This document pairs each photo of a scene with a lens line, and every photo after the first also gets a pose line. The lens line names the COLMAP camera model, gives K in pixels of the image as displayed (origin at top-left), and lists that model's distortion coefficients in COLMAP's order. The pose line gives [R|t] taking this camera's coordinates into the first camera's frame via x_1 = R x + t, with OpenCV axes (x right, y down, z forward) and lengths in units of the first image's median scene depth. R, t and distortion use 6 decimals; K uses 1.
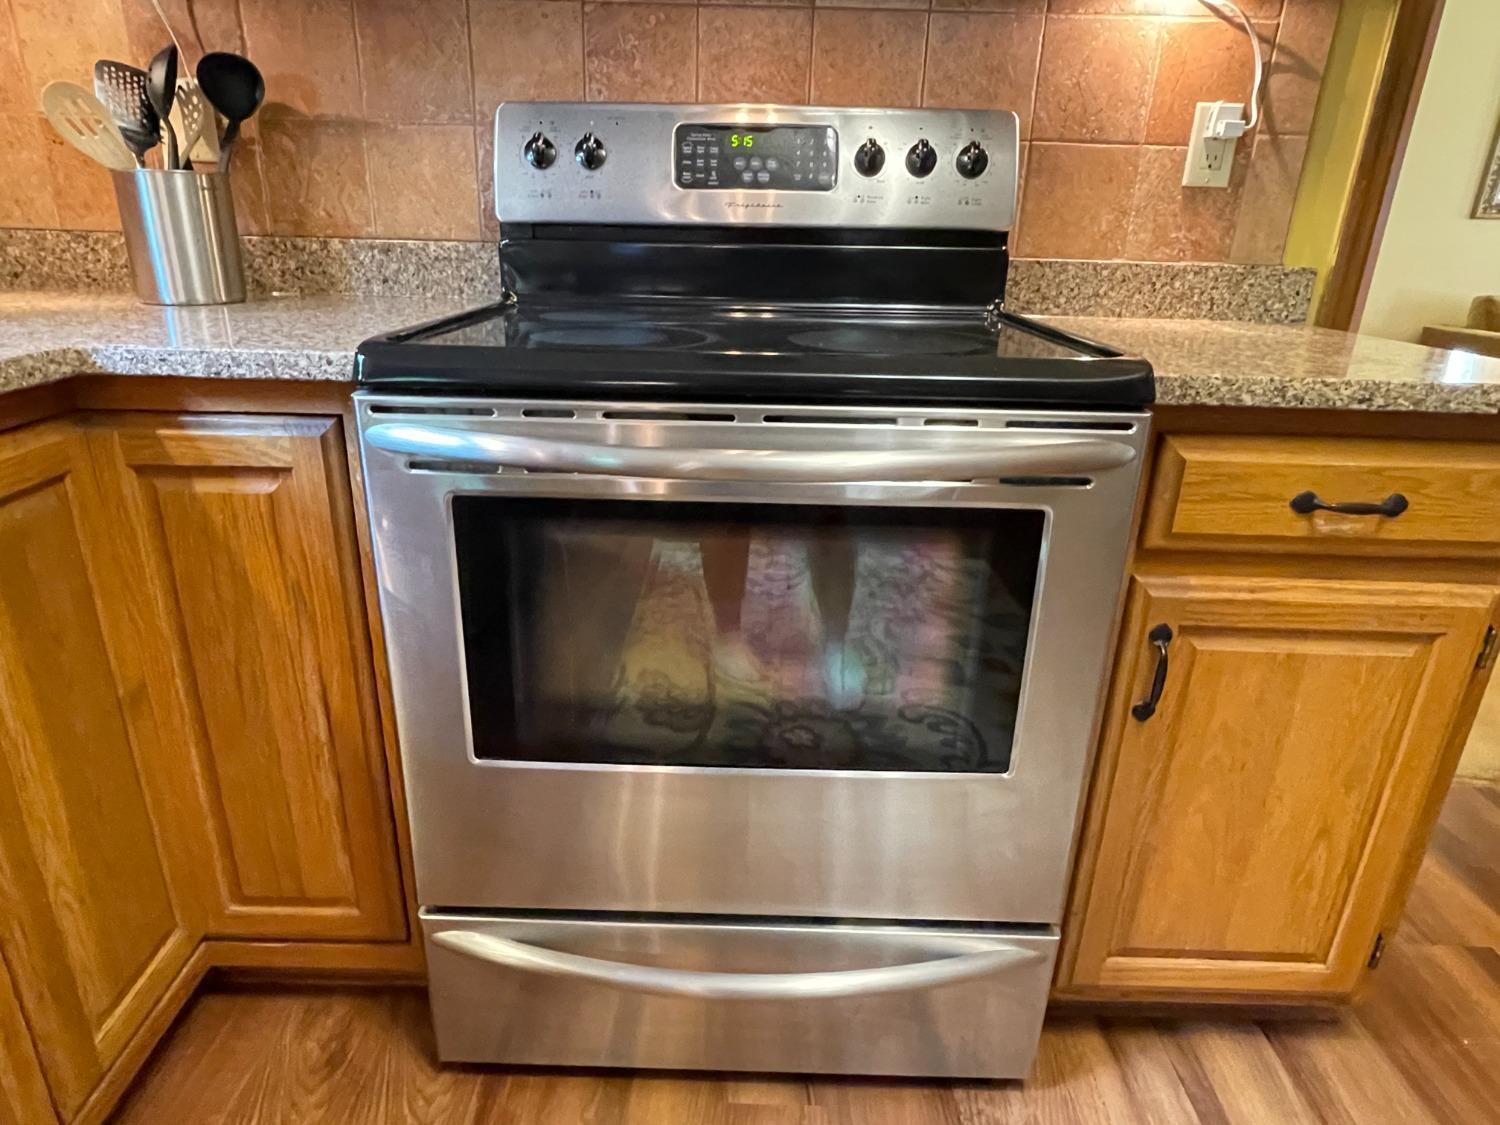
lens RADIAL K [[896.8, 0, 749.8], [0, 896.8, 559.9], [0, 0, 1]] dist [-0.009442, 0.004853]
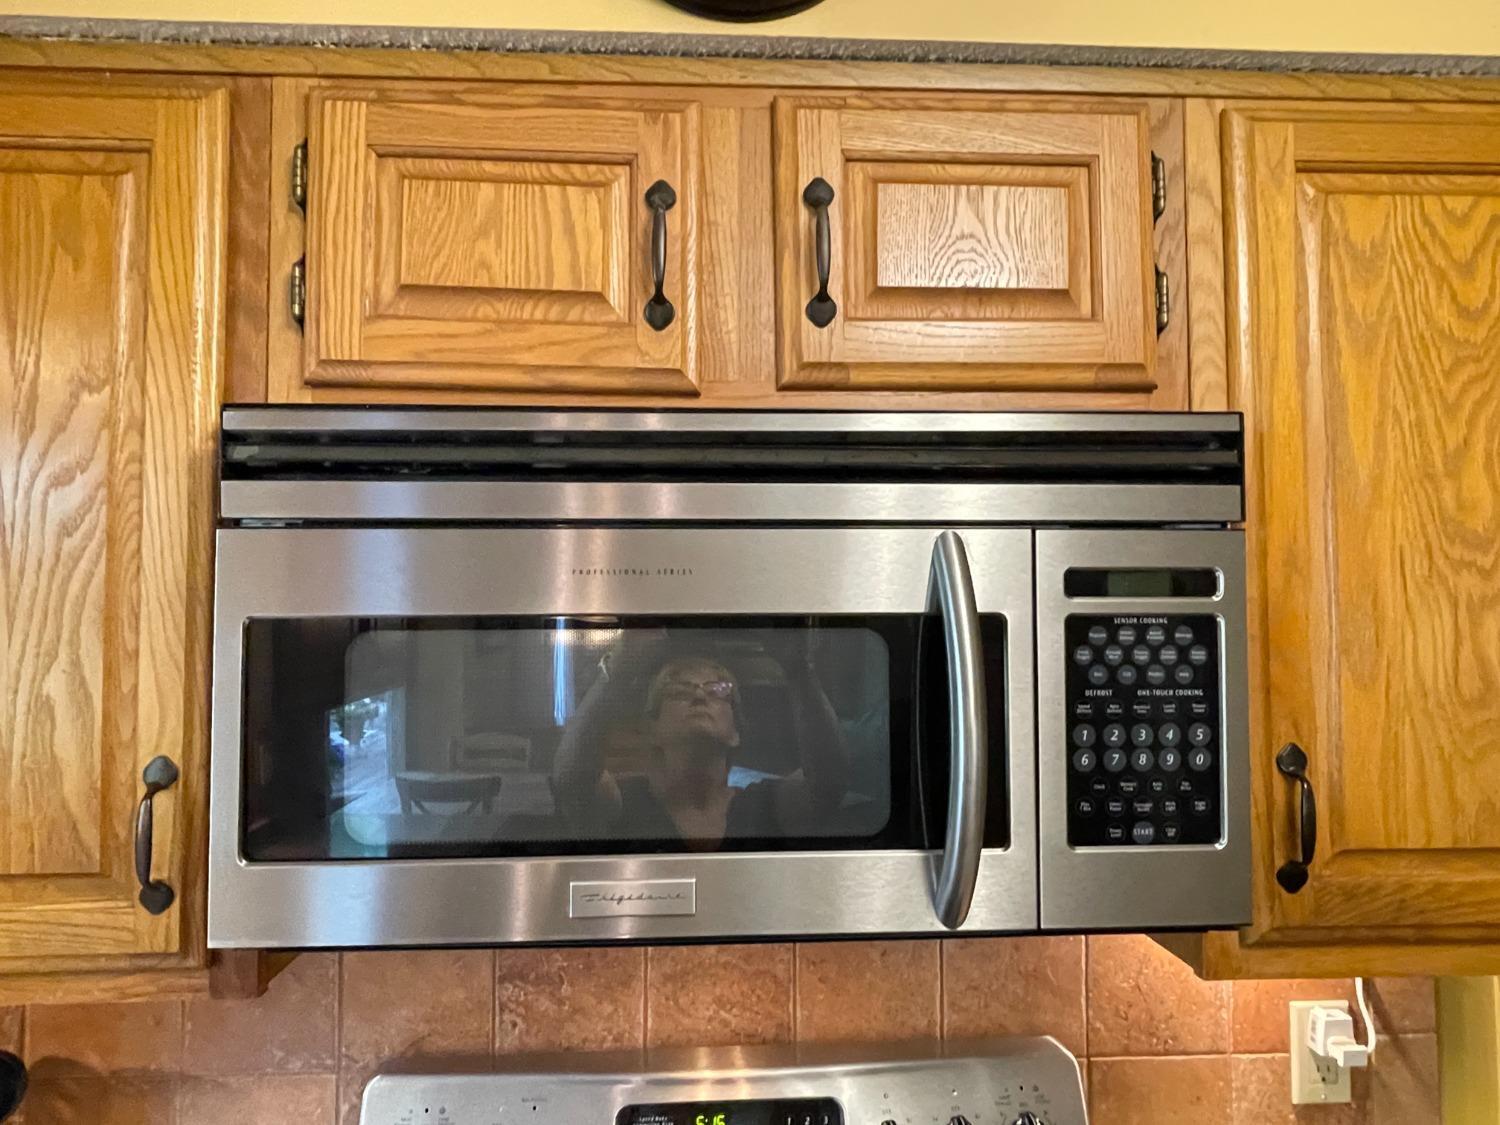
lens RADIAL K [[896.8, 0, 743.4], [0, 896.8, 563.2], [0, 0, 1]] dist [-0.009442, 0.004853]
pose [[0.996897, -0.030700, 0.072484, -0.019912], [0.056330, 0.921416, -0.384473, -0.583720], [-0.054985, 0.387363, 0.920286, 0.157140]]
